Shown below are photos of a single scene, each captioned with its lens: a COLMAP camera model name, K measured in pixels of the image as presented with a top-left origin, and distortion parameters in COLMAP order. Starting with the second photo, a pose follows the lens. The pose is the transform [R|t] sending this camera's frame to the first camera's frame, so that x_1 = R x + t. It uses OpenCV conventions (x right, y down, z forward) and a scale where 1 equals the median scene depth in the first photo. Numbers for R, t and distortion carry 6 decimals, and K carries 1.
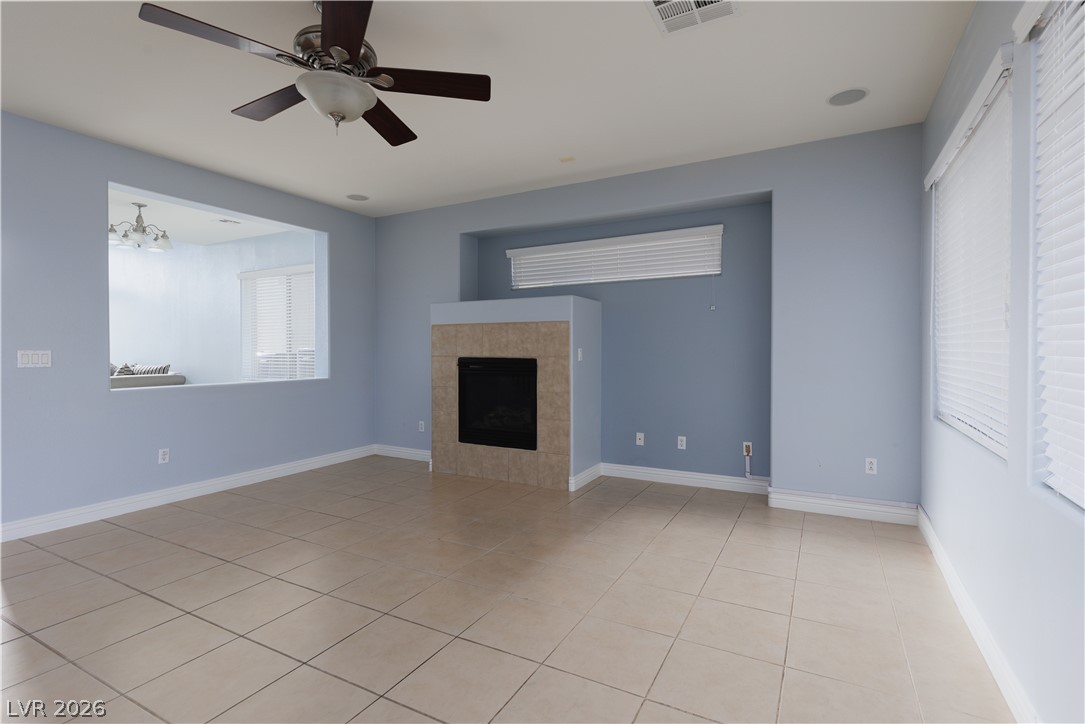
lens RADIAL K [[499.0, 0, 543.8], [0, 499.0, 360.8], [0, 0, 1]] dist [0.009000, -0.000286]
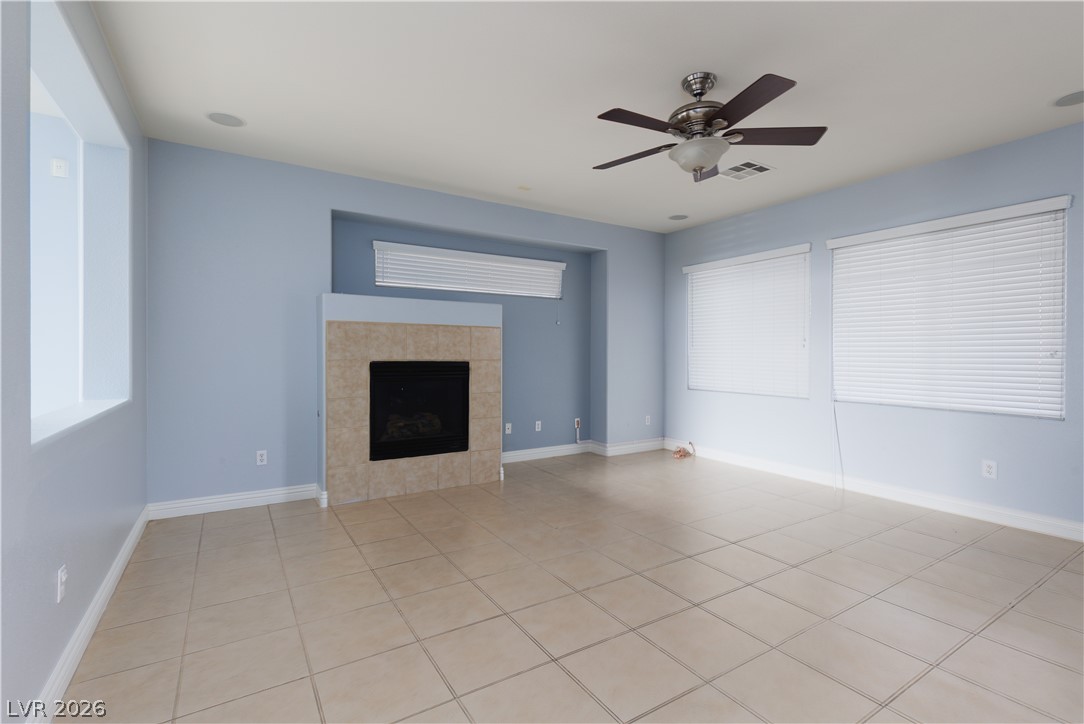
lens RADIAL K [[498.5, 0, 547.2], [0, 498.5, 363.6], [0, 0, 1]] dist [0.009000, -0.000286]
pose [[0.493753, -0.012396, 0.869514, -0.811920], [0.016123, 0.999857, 0.005099, -0.002874], [-0.869453, 0.011501, 0.493882, 0.340671]]
